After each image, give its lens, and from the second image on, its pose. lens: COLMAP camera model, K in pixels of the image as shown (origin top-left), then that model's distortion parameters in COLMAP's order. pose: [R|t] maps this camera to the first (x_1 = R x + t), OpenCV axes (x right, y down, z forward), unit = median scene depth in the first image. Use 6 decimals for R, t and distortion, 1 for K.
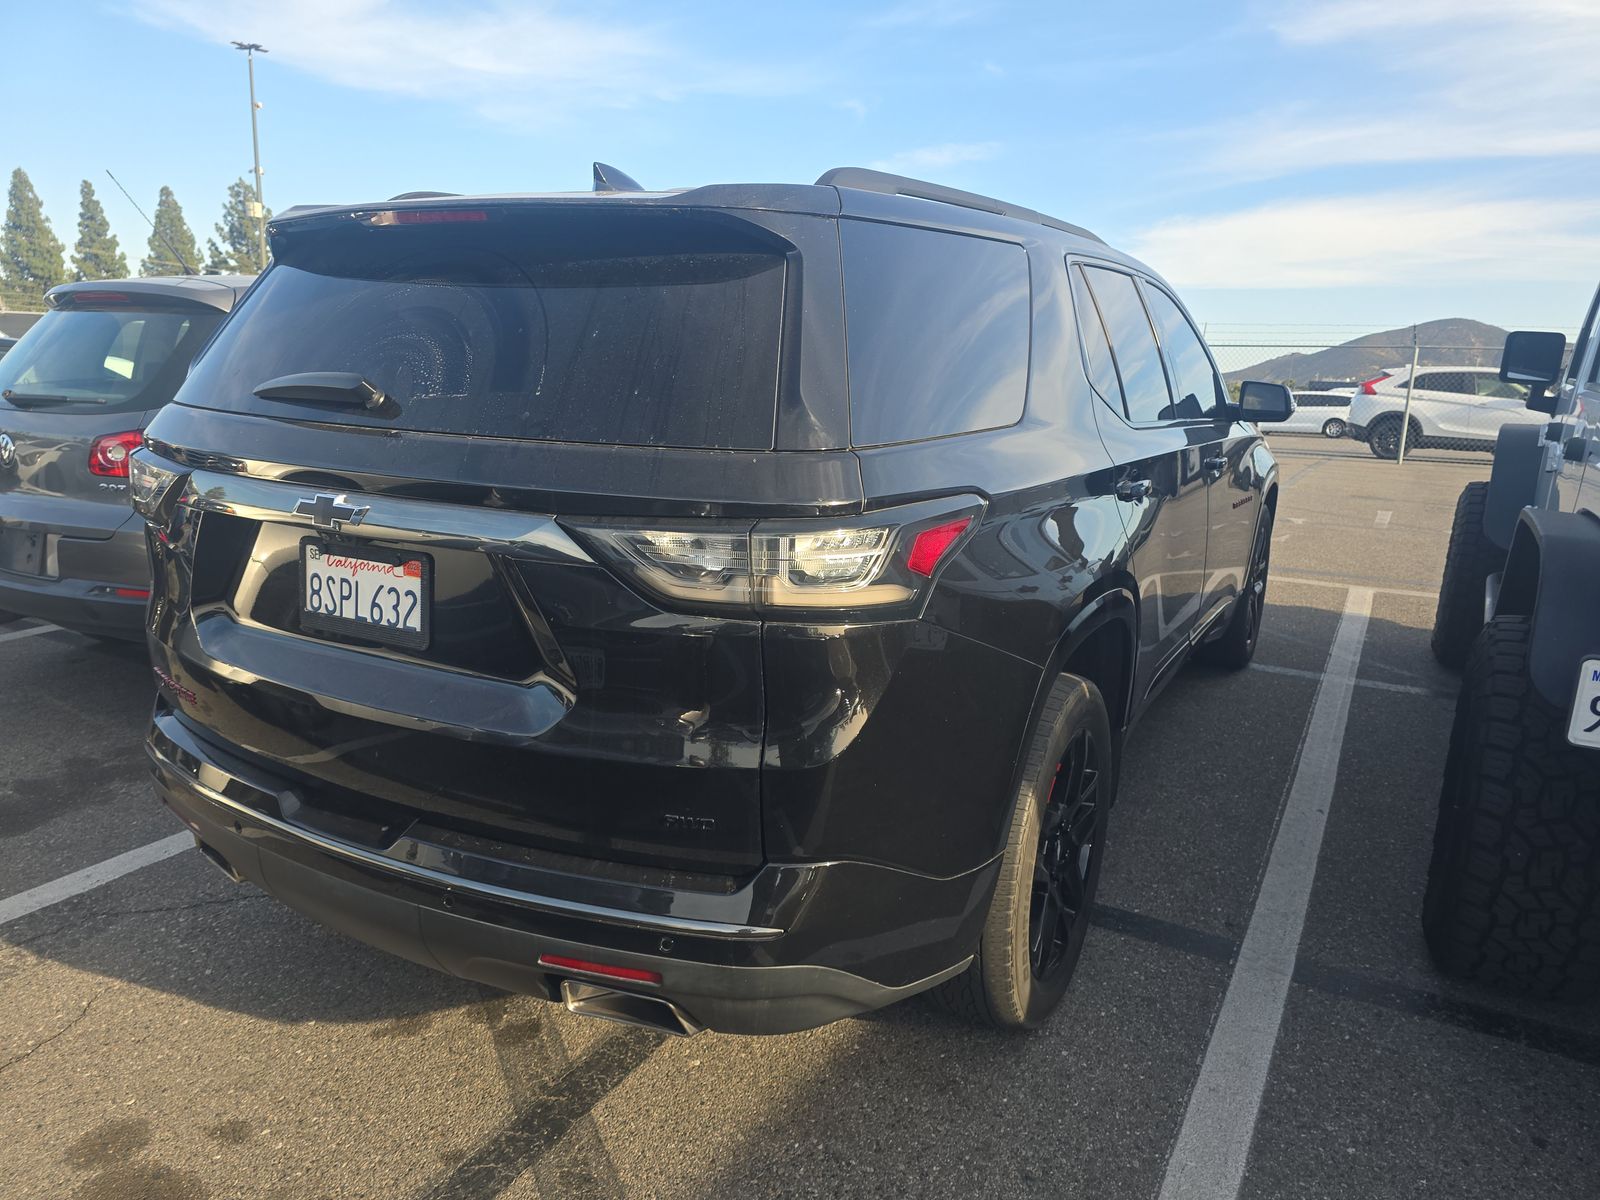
lens RADIAL K [[1101.5, 0, 800.0], [0, 1101.5, 600.0], [0, 0, 1]] dist [0.060025, -0.067535]
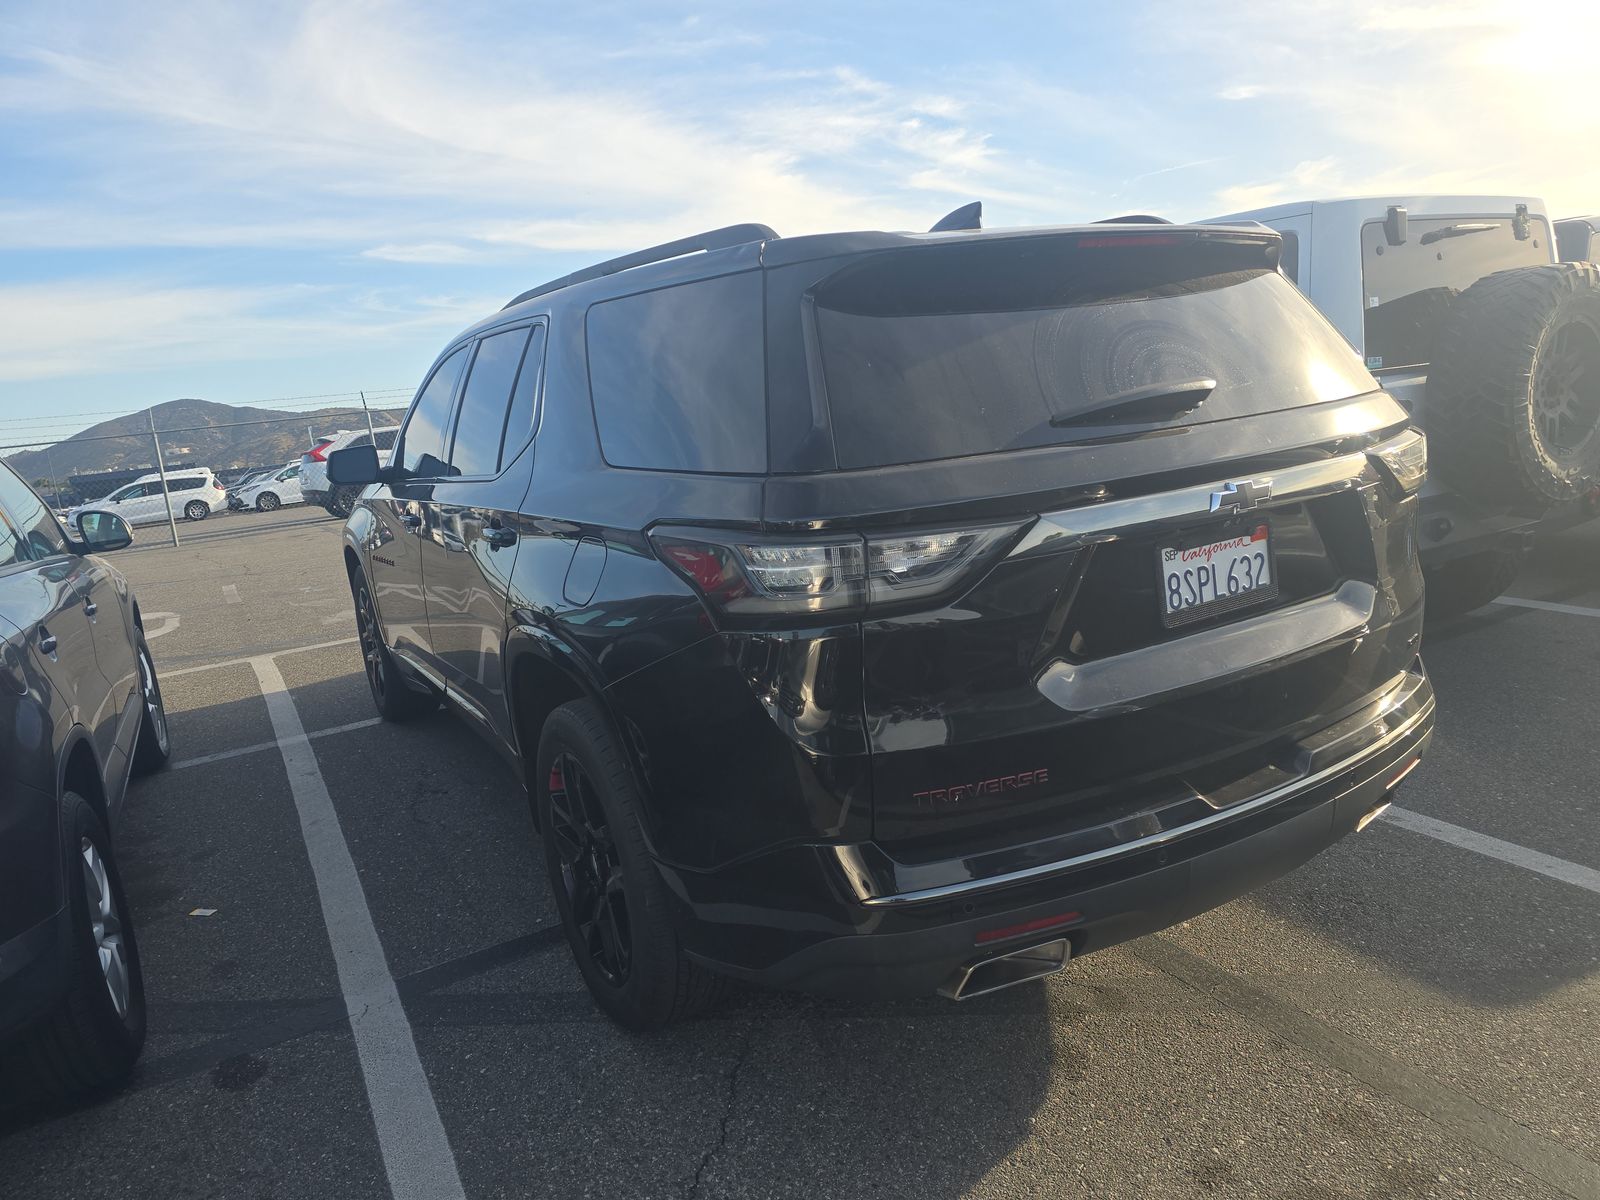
lens RADIAL K [[1101.5, 0, 800.0], [0, 1101.5, 600.0], [0, 0, 1]] dist [0.060025, -0.067535]
pose [[0.485373, -0.237813, 0.841343, -1.487533], [0.298241, 0.949614, 0.096361, -0.205308], [-0.821867, 0.204152, 0.531843, 0.739456]]
